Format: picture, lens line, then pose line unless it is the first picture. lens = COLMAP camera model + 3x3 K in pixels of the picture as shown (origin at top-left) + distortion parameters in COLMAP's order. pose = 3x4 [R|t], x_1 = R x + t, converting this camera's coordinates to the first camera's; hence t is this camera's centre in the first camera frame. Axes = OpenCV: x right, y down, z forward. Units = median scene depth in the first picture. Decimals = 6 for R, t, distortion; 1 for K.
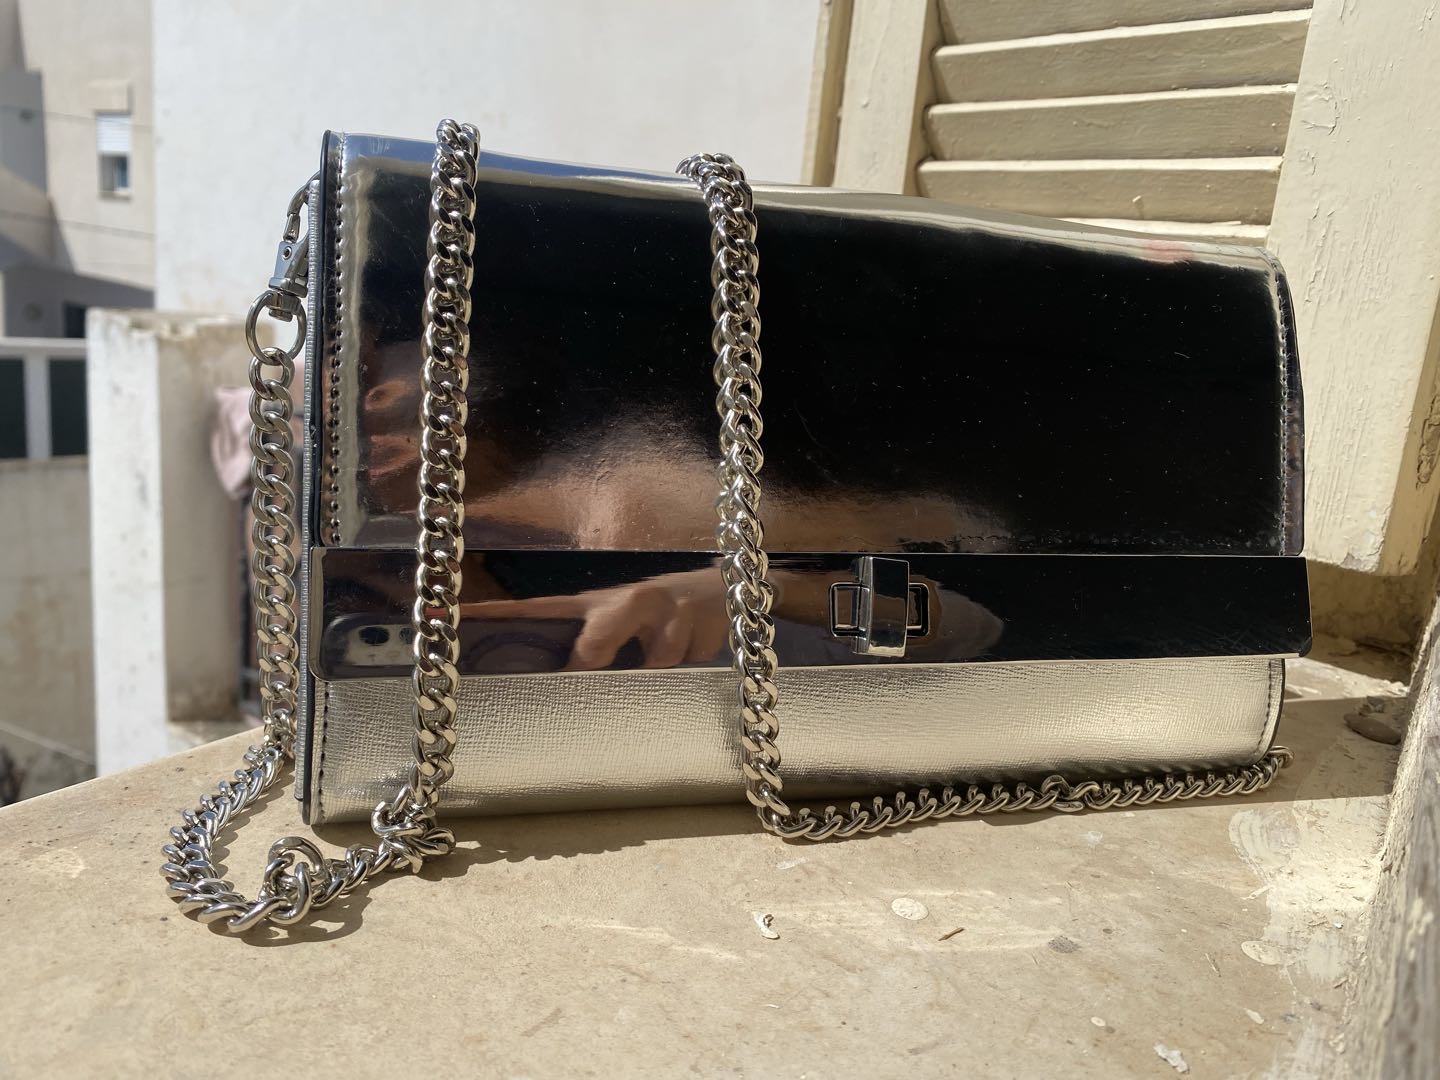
lens RADIAL K [[1091.3, 0, 720.0], [0, 1091.3, 540.0], [0, 0, 1]] dist [-0.001504, 0.000601]
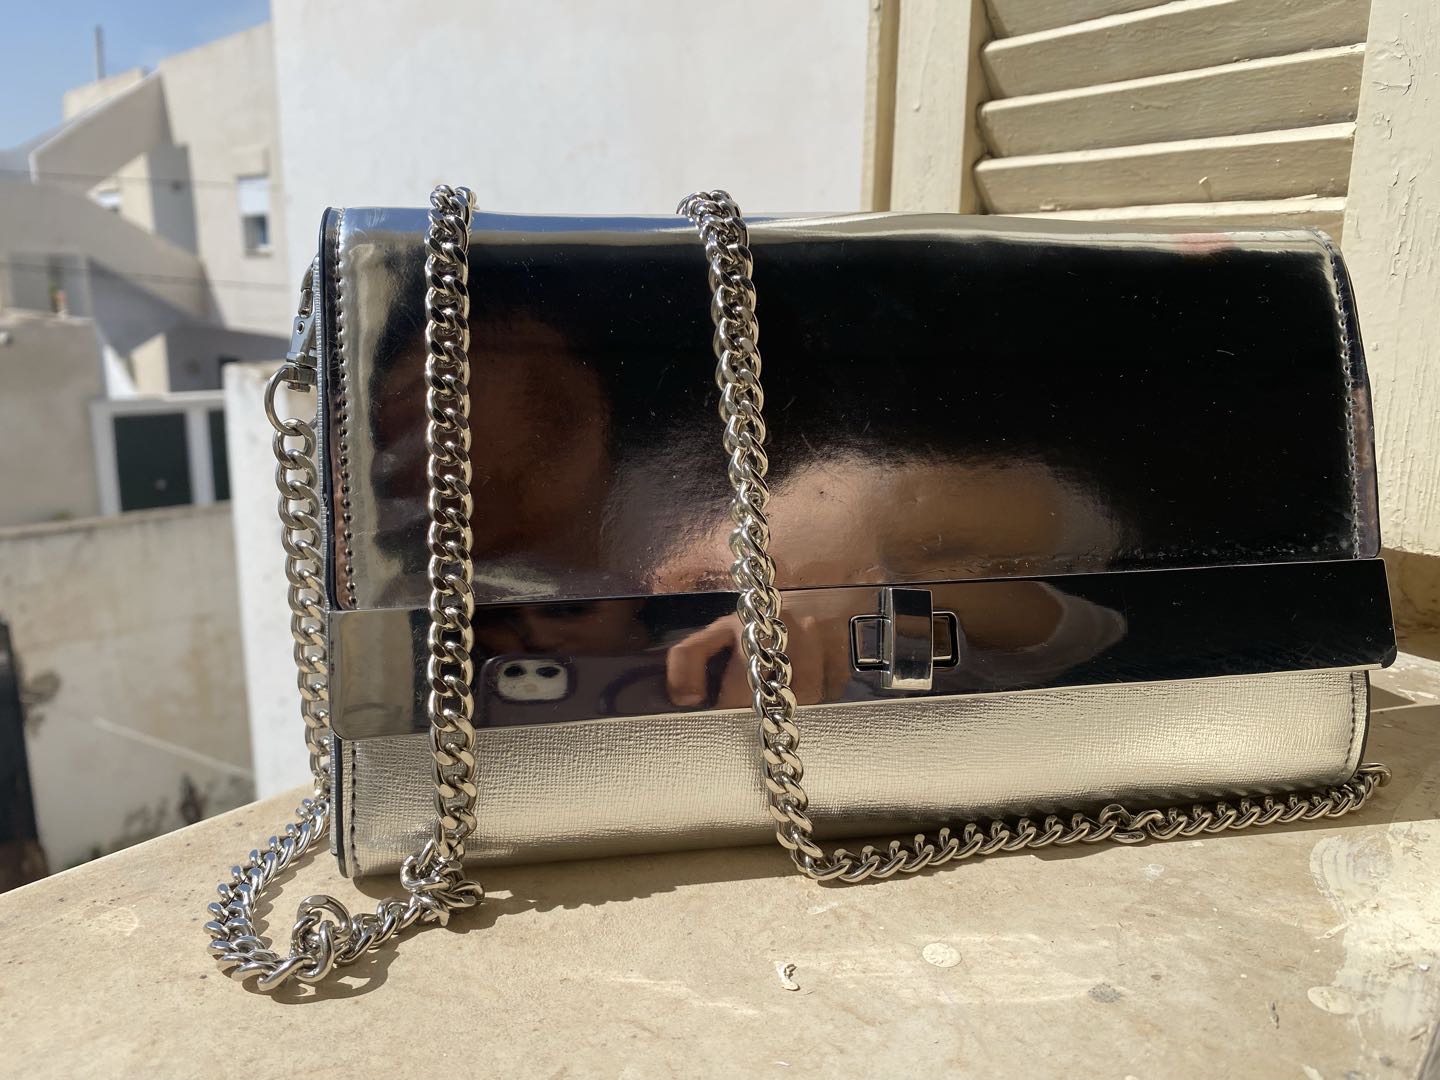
lens RADIAL K [[1094.3, 0, 714.7], [0, 1094.3, 532.6], [0, 0, 1]] dist [0.002913, -0.004154]
pose [[0.990607, -0.058218, -0.123730, 0.111415], [0.056565, 0.998257, -0.016831, -0.027524], [0.124494, 0.009674, 0.992173, 0.013601]]
